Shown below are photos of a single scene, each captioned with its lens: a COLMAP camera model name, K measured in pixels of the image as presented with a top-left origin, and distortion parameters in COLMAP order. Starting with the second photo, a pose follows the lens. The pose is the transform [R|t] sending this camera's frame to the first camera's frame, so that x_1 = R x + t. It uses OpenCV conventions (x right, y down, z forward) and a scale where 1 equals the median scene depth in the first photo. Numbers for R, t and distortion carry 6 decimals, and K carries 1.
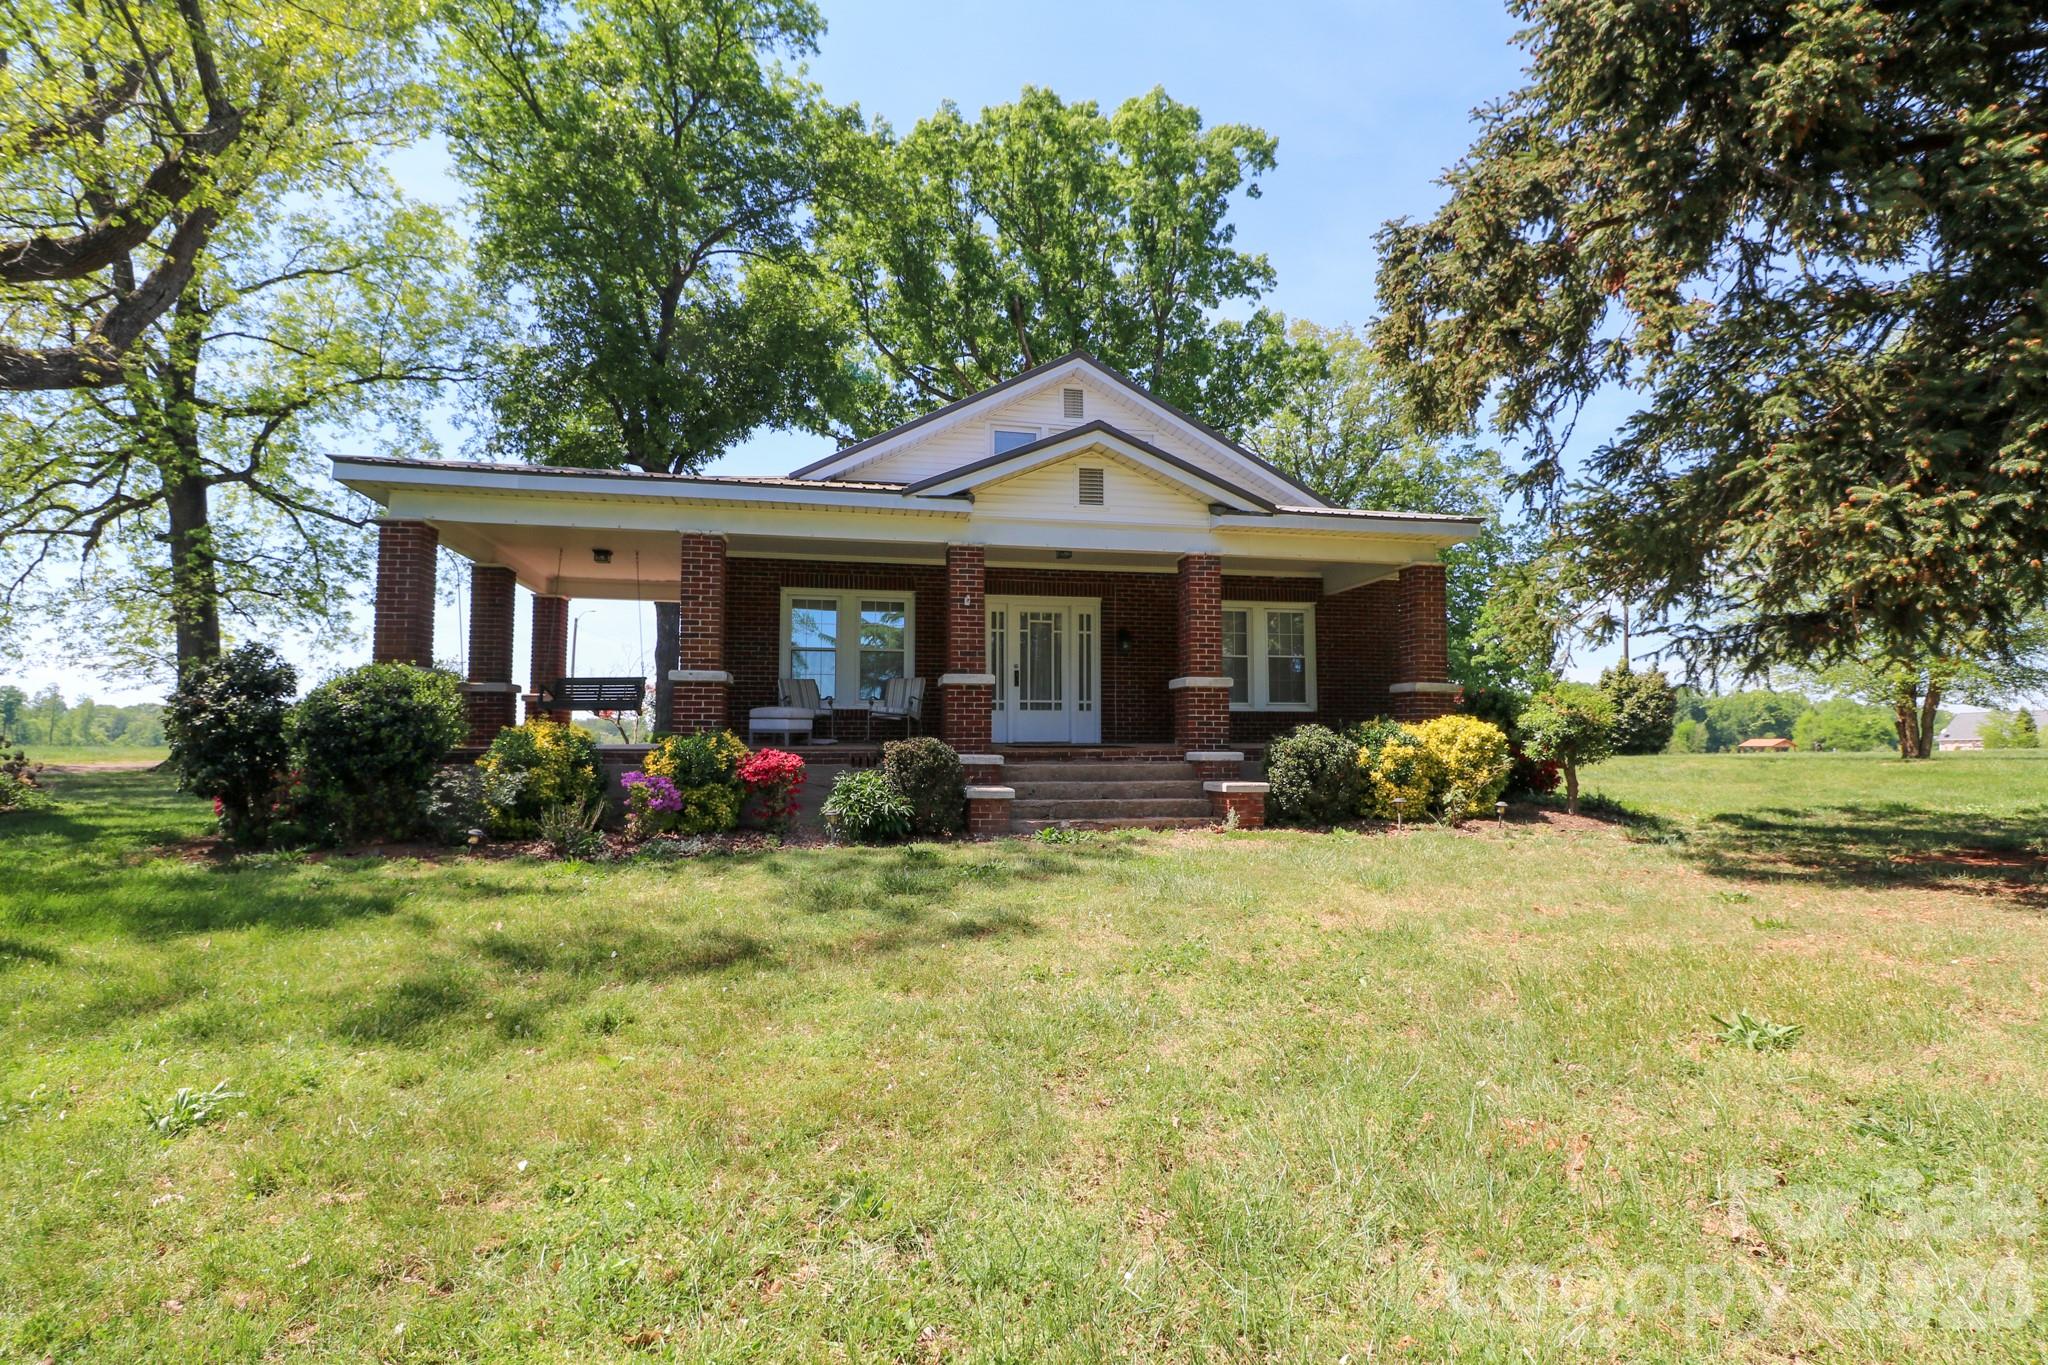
lens RADIAL K [[968.0, 0, 1047.3], [0, 968.0, 682.3], [0, 0, 1]] dist [0.000719, -0.013824]
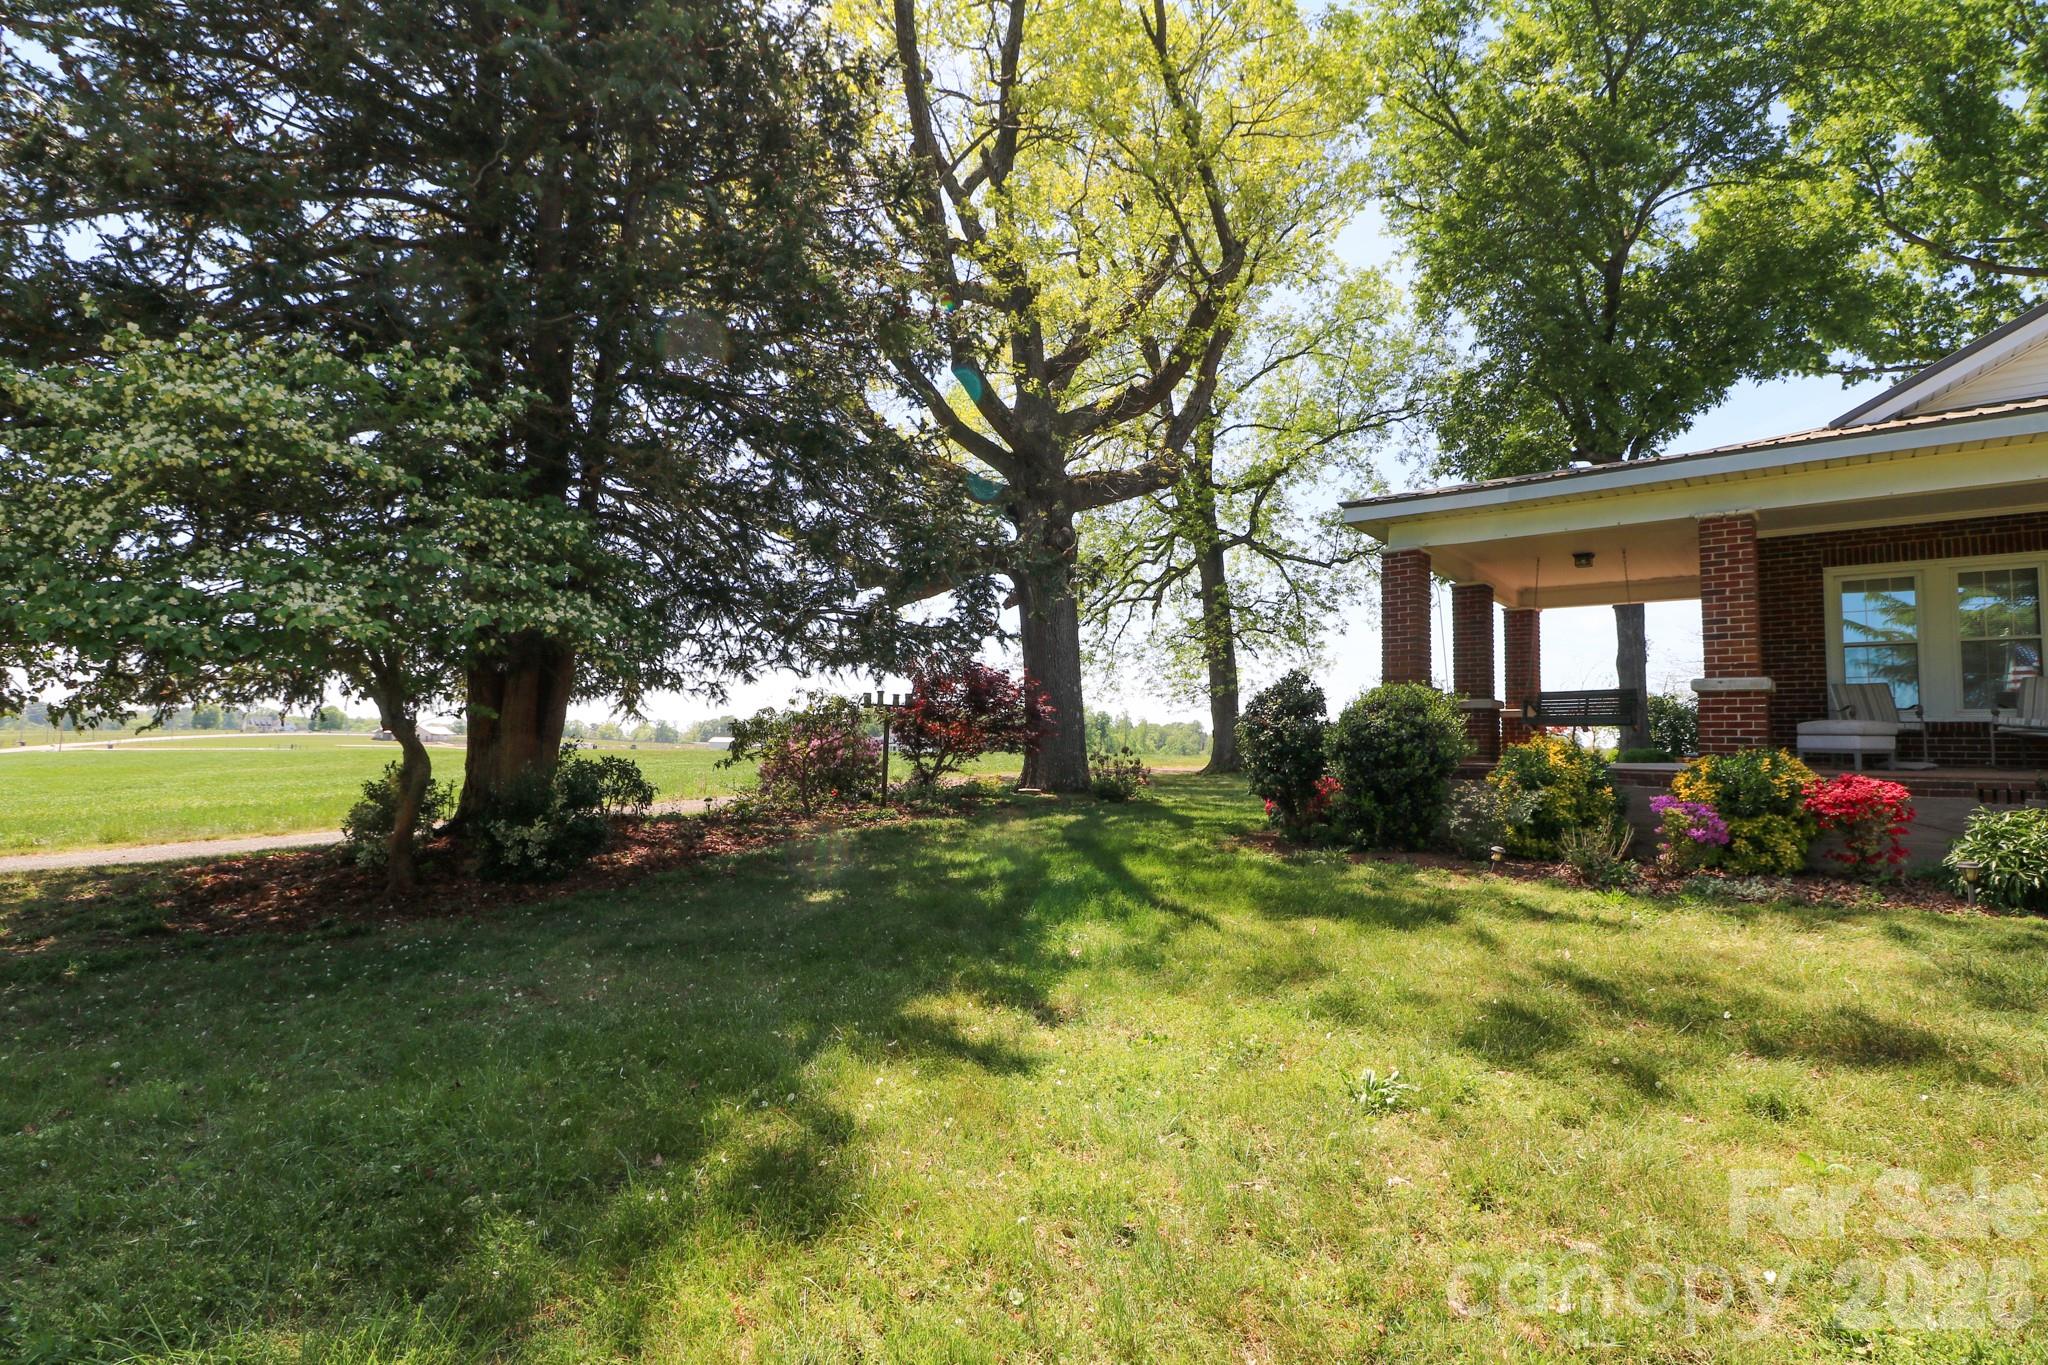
lens RADIAL K [[973.0, 0, 1013.2], [0, 973.0, 682.5], [0, 0, 1]] dist [0.000679, -0.013922]
pose [[0.605464, -0.041202, -0.794805, -0.029424], [0.029138, 0.999137, -0.029598, -0.000557], [0.795339, -0.005239, 0.606142, -0.001796]]
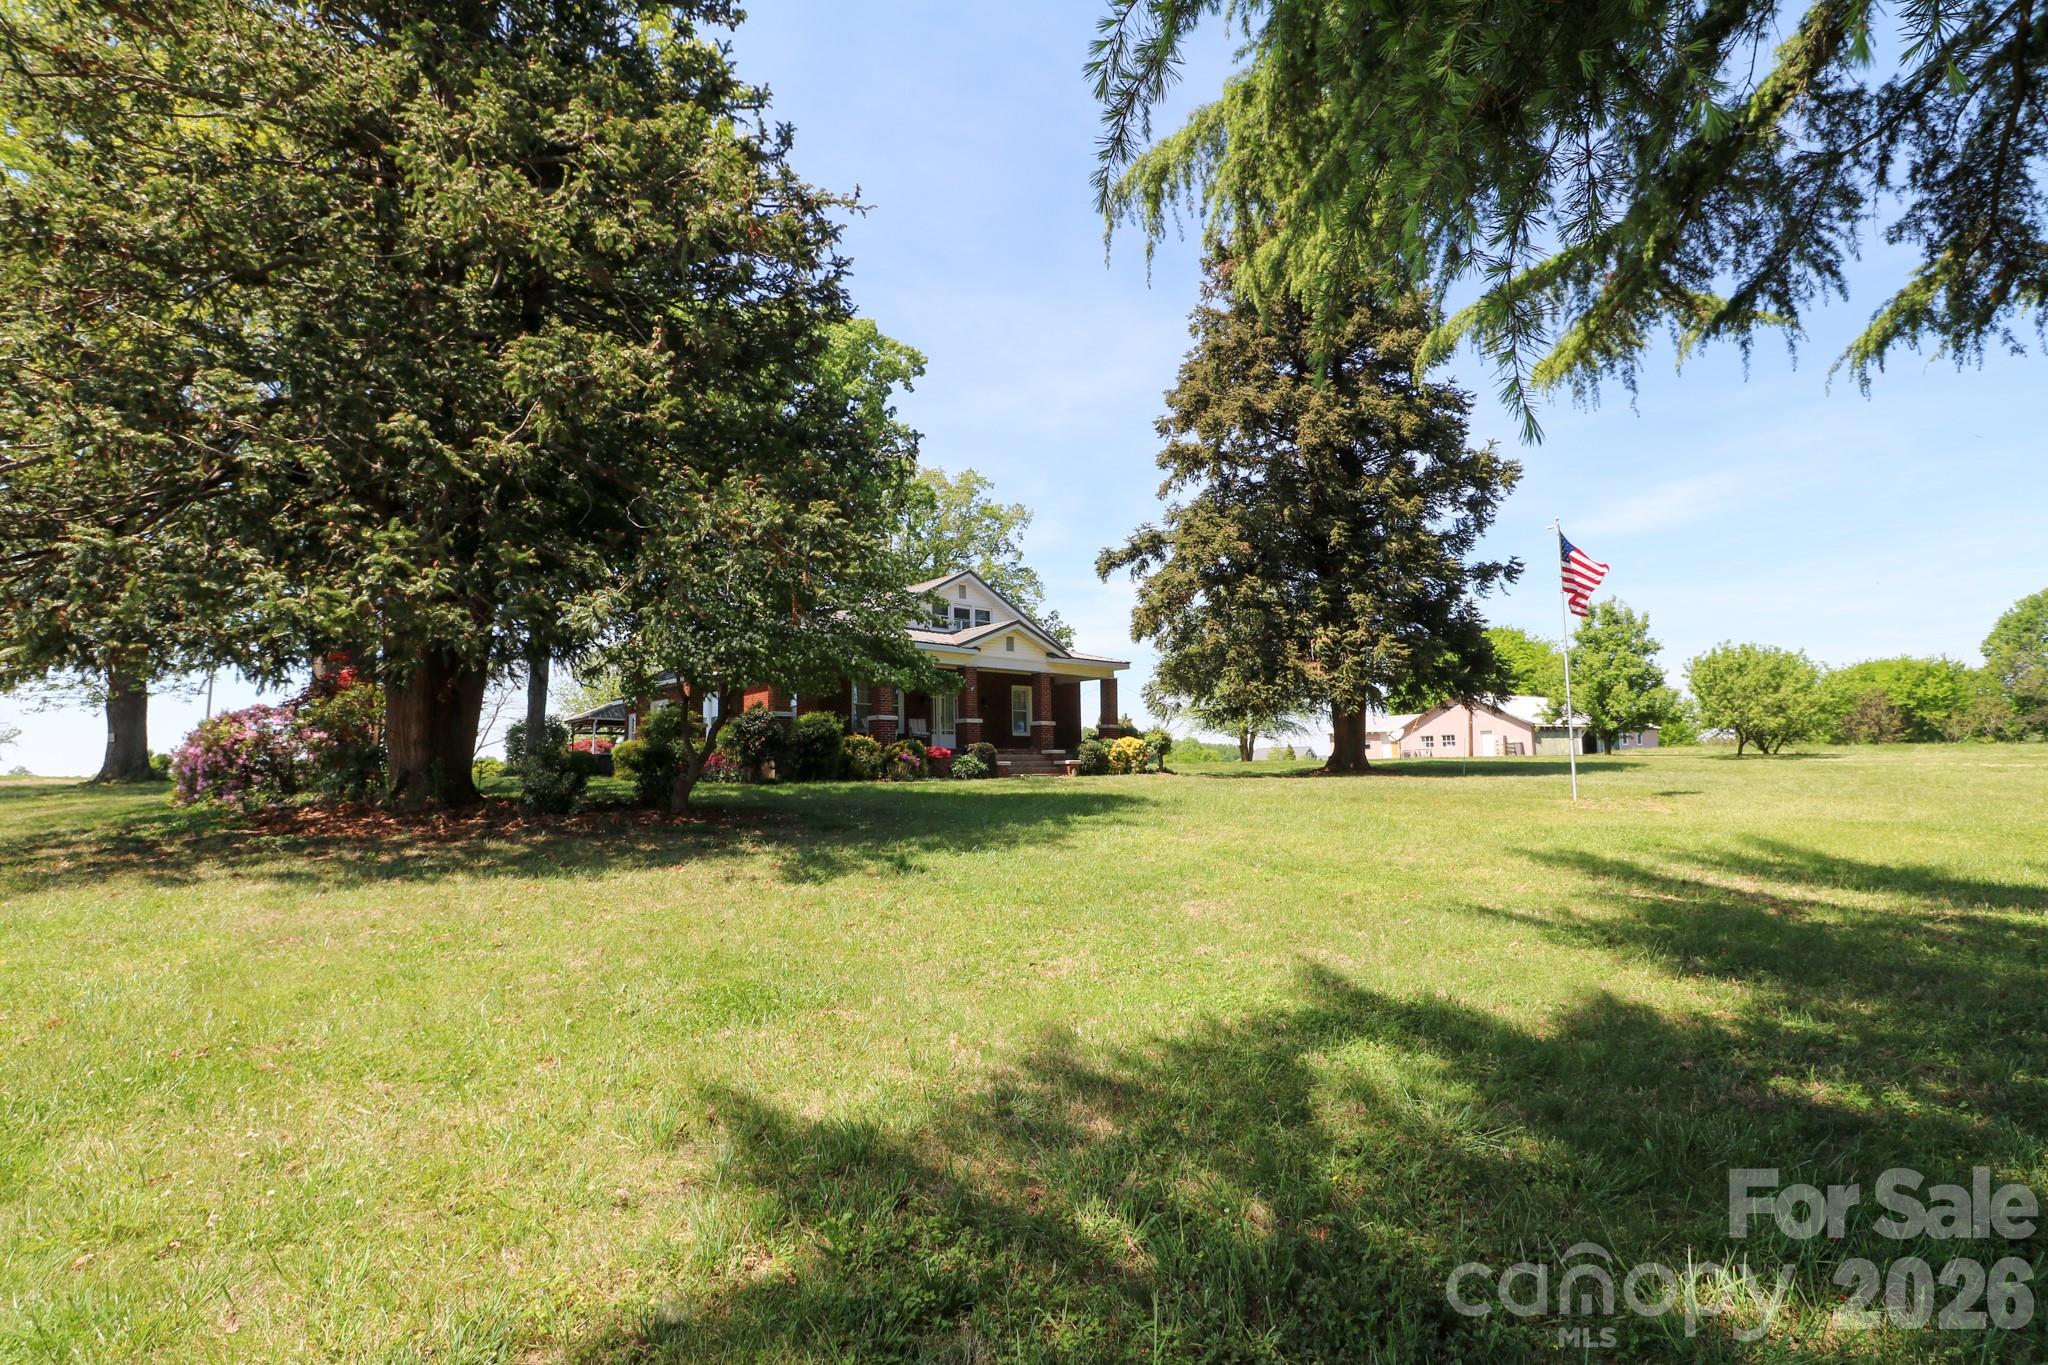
lens RADIAL K [[968.0, 0, 1047.3], [0, 968.0, 682.3], [0, 0, 1]] dist [0.000719, -0.013824]
pose [[0.852302, 0.040222, 0.521502, -0.553170], [-0.021963, 0.998912, -0.041149, -0.001027], [-0.522589, 0.023617, 0.852258, -0.556164]]
